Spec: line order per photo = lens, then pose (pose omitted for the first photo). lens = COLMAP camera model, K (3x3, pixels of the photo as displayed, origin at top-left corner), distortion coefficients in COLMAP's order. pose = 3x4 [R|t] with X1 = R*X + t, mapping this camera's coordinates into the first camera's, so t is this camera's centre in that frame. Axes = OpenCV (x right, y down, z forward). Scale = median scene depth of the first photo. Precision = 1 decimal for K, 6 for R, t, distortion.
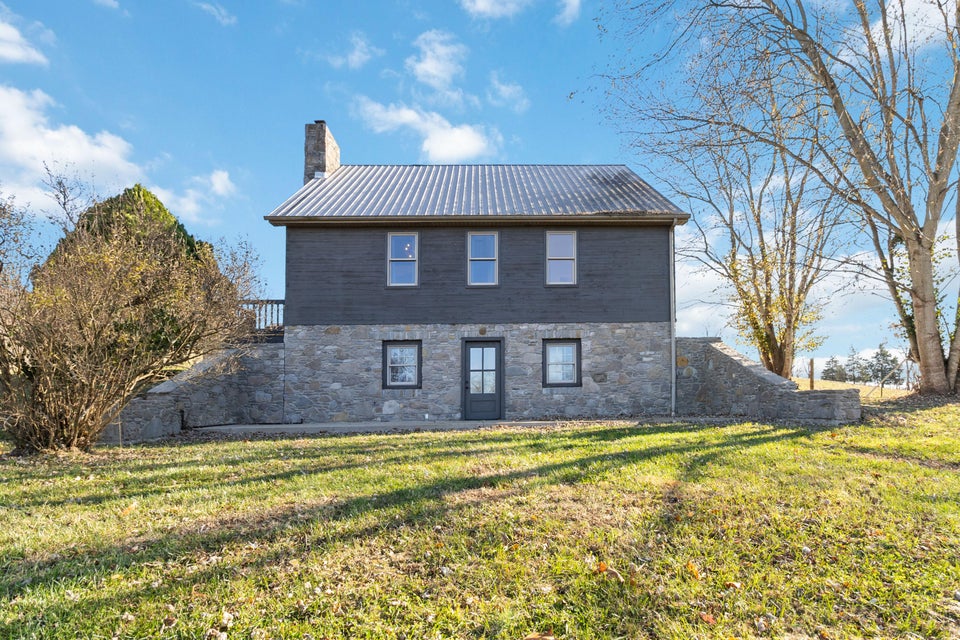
lens RADIAL K [[273.9, 0, 480.6], [0, 273.9, 314.6], [0, 0, 1]] dist [-0.000671, -0.000008]
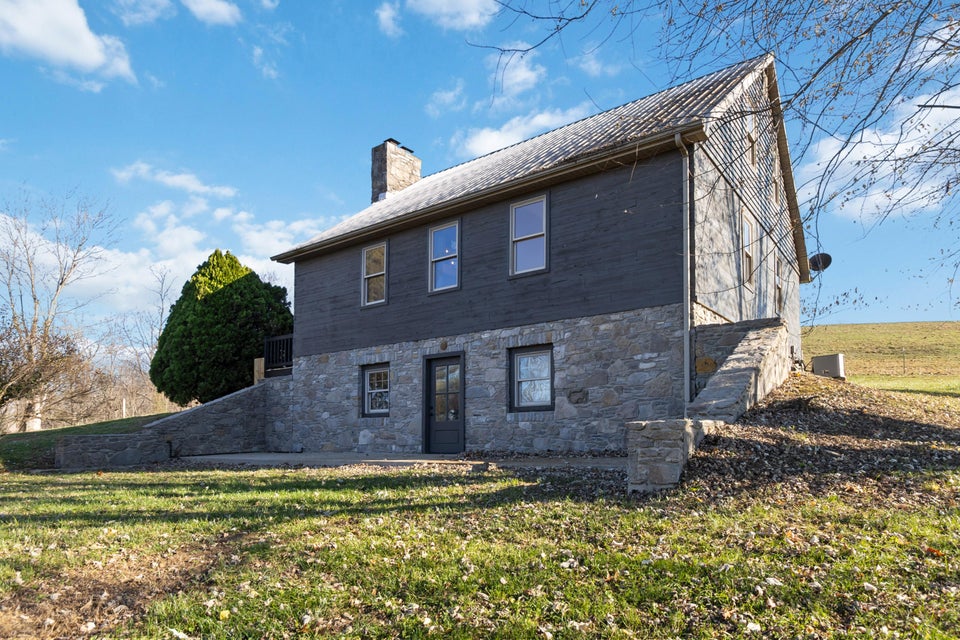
lens RADIAL K [[326.7, 0, 480.6], [0, 326.7, 325.1], [0, 0, 1]] dist [0.000246, 0.000013]
pose [[0.922543, -0.121932, -0.366124, 0.484548], [0.125941, 0.991952, -0.013012, 0.026117], [0.364764, -0.034106, 0.930475, 0.129814]]
